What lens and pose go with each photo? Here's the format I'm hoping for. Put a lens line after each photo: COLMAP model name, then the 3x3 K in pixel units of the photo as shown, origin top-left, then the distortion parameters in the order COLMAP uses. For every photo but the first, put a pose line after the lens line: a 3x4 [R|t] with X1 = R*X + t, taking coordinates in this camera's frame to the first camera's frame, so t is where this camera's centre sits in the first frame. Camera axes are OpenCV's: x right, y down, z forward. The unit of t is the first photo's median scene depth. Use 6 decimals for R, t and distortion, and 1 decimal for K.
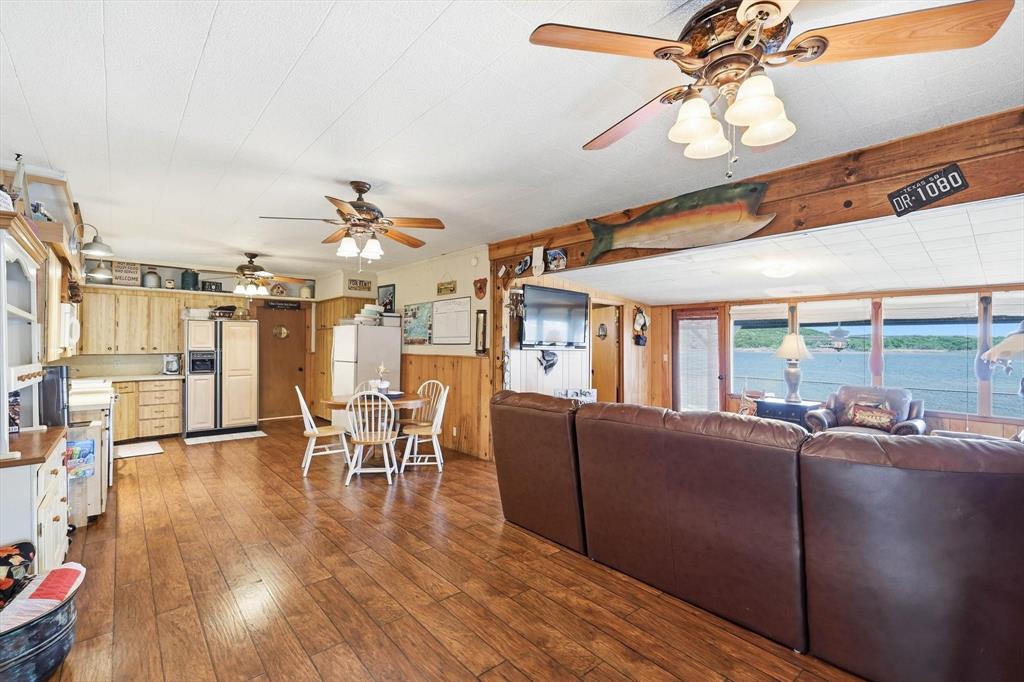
lens RADIAL K [[451.2, 0, 512.0], [0, 451.2, 341.0], [0, 0, 1]] dist [0.000278, 0.000498]
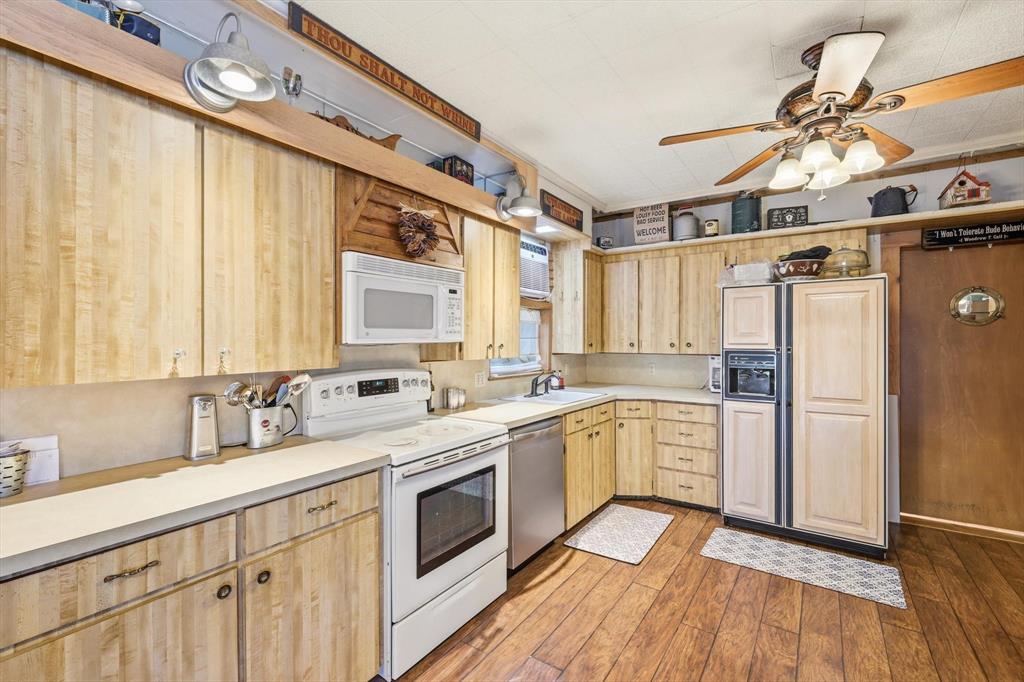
lens RADIAL K [[451.2, 0, 512.0], [0, 451.2, 341.0], [0, 0, 1]] dist [0.000278, 0.000498]
pose [[0.248345, 0.000611, -0.968671, -0.294235], [0.008747, 0.999958, 0.002874, 0.008133], [0.968632, -0.009187, 0.248329, 0.645629]]
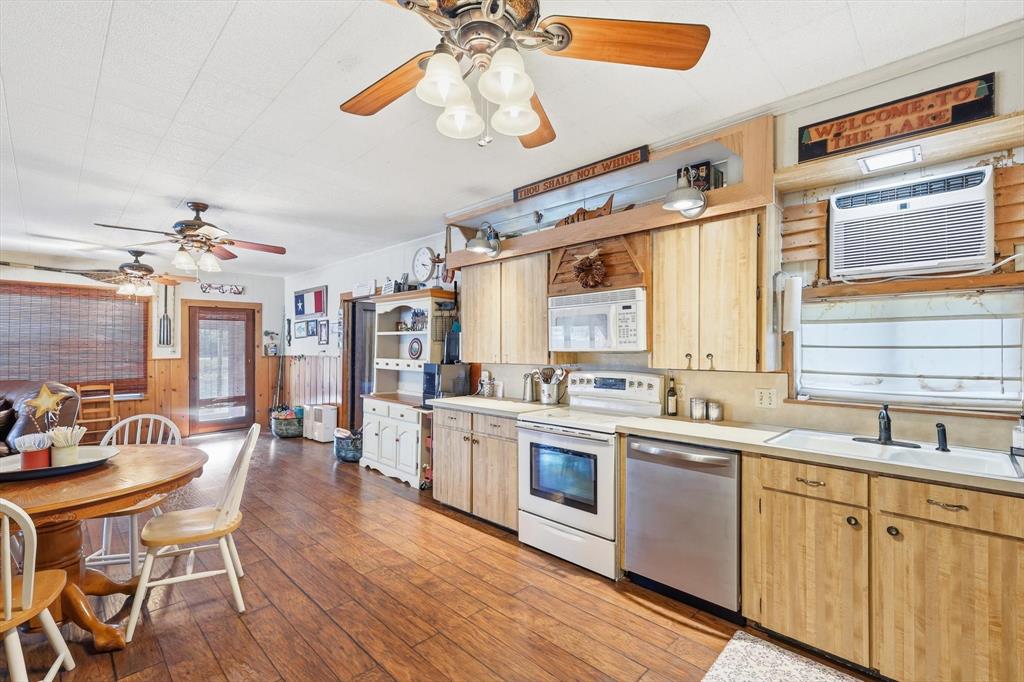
lens RADIAL K [[451.2, 0, 512.0], [0, 451.2, 341.0], [0, 0, 1]] dist [0.000278, 0.000498]
pose [[-0.996938, -0.004312, -0.078077, -0.620464], [-0.002339, 0.999676, -0.025350, 0.013004], [0.078161, -0.025090, -0.996625, 1.314958]]
